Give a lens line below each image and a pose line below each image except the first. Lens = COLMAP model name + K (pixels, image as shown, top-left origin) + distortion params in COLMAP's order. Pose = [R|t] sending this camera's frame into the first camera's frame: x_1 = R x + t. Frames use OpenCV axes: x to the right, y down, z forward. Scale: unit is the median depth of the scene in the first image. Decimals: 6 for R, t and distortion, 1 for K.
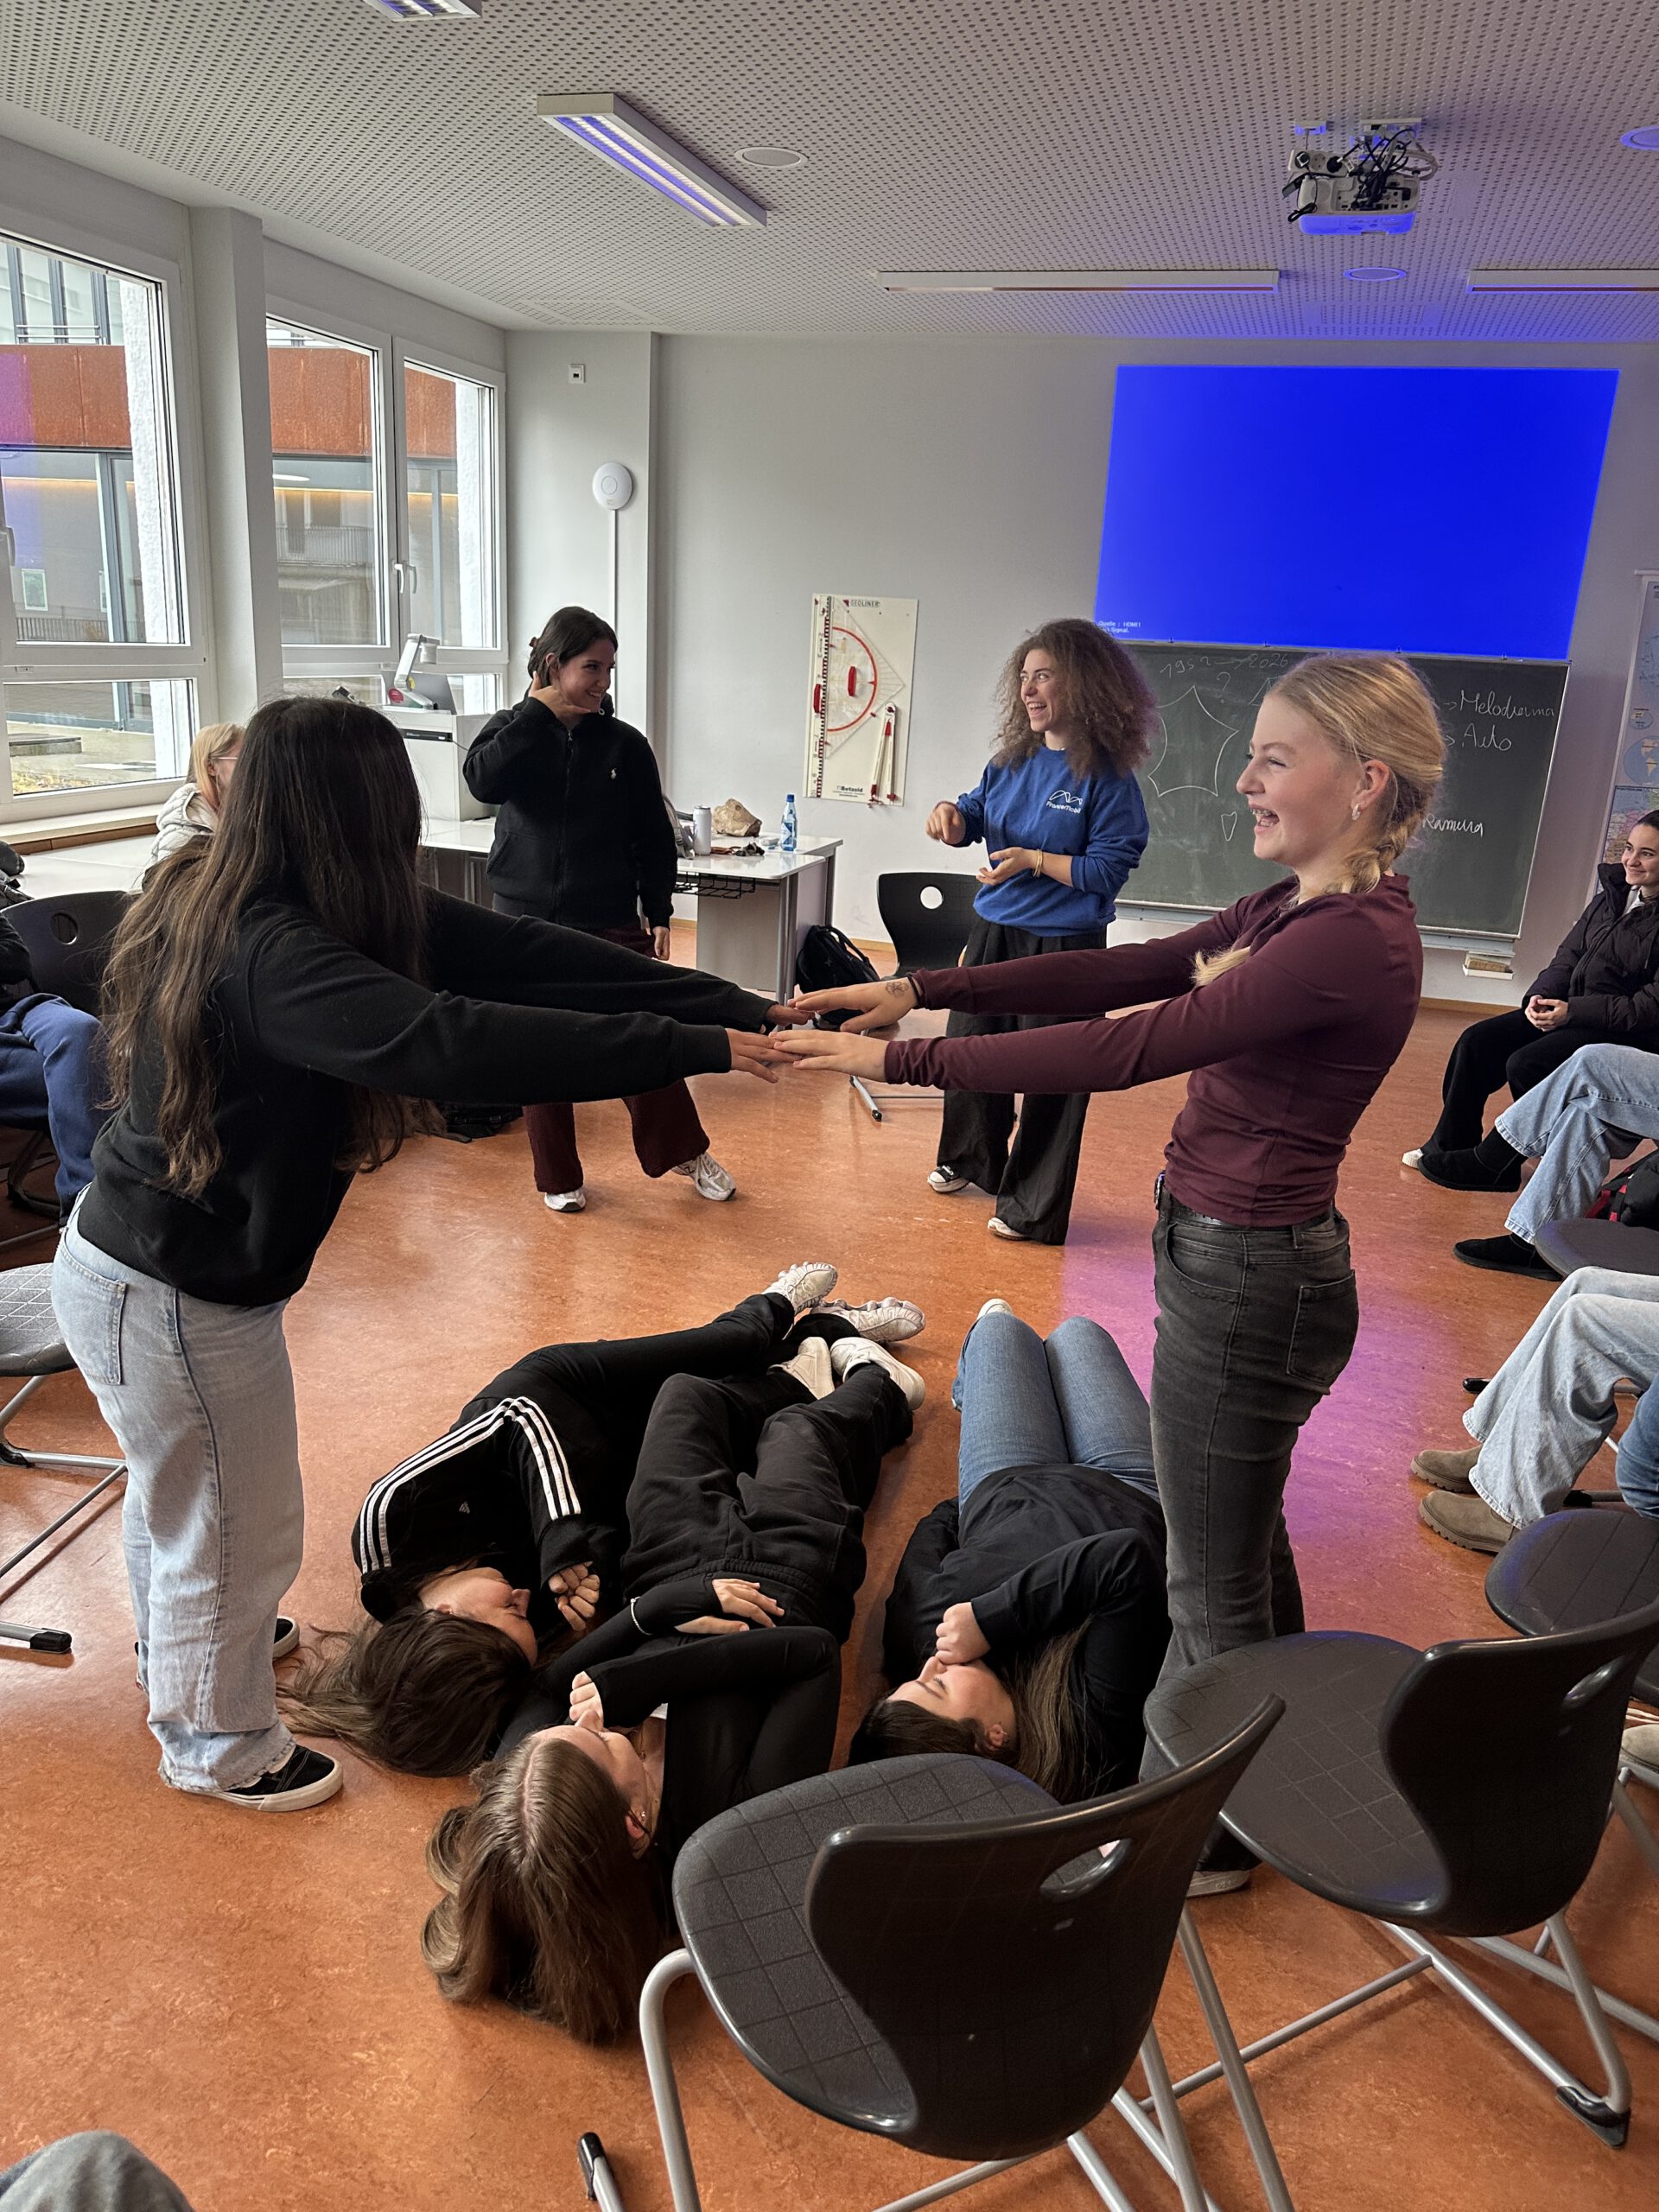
lens RADIAL K [[1648.7, 0, 838.6], [0, 1648.7, 1143.6], [0, 0, 1]] dist [0.054367, -0.072007]
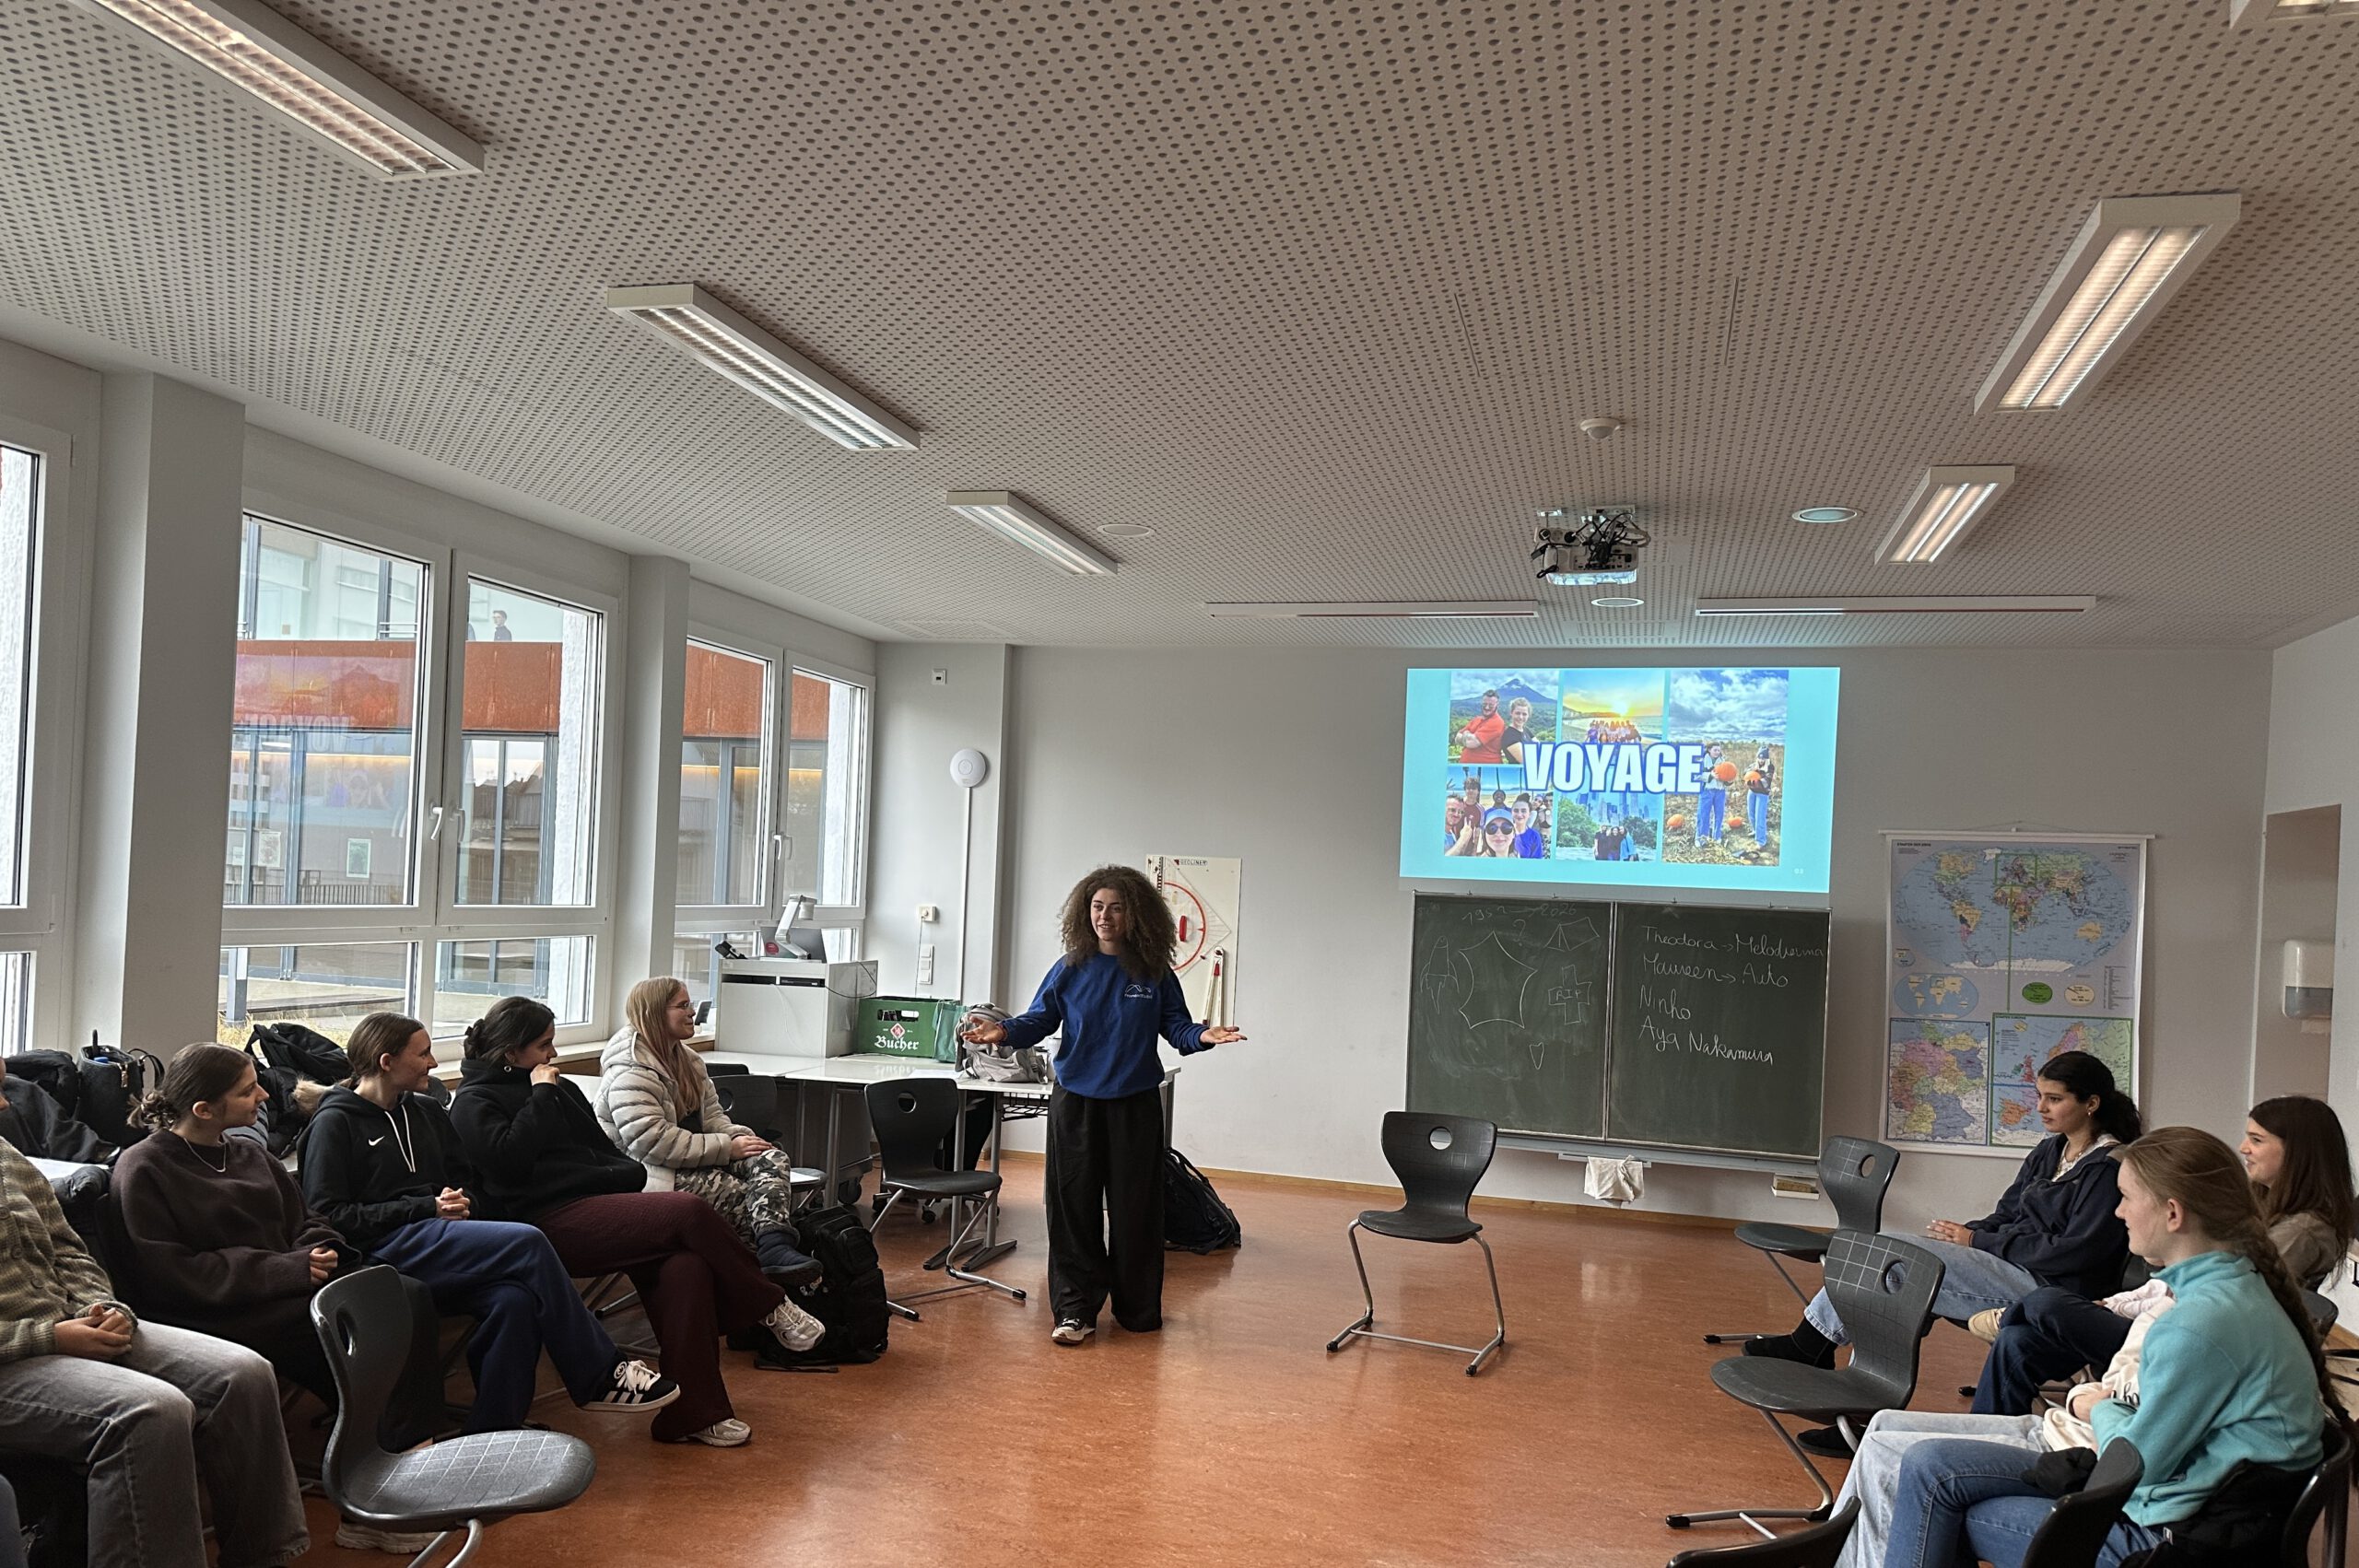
lens RADIAL K [[1726.0, 0, 1189.3], [0, 1726.0, 859.0], [0, 0, 1]] dist [0.245449, -0.449410]
pose [[0.999516, -0.009351, 0.029674, -0.023798], [0.018111, 0.950384, -0.310553, 0.039166], [-0.025298, 0.310940, 0.950093, -0.124734]]
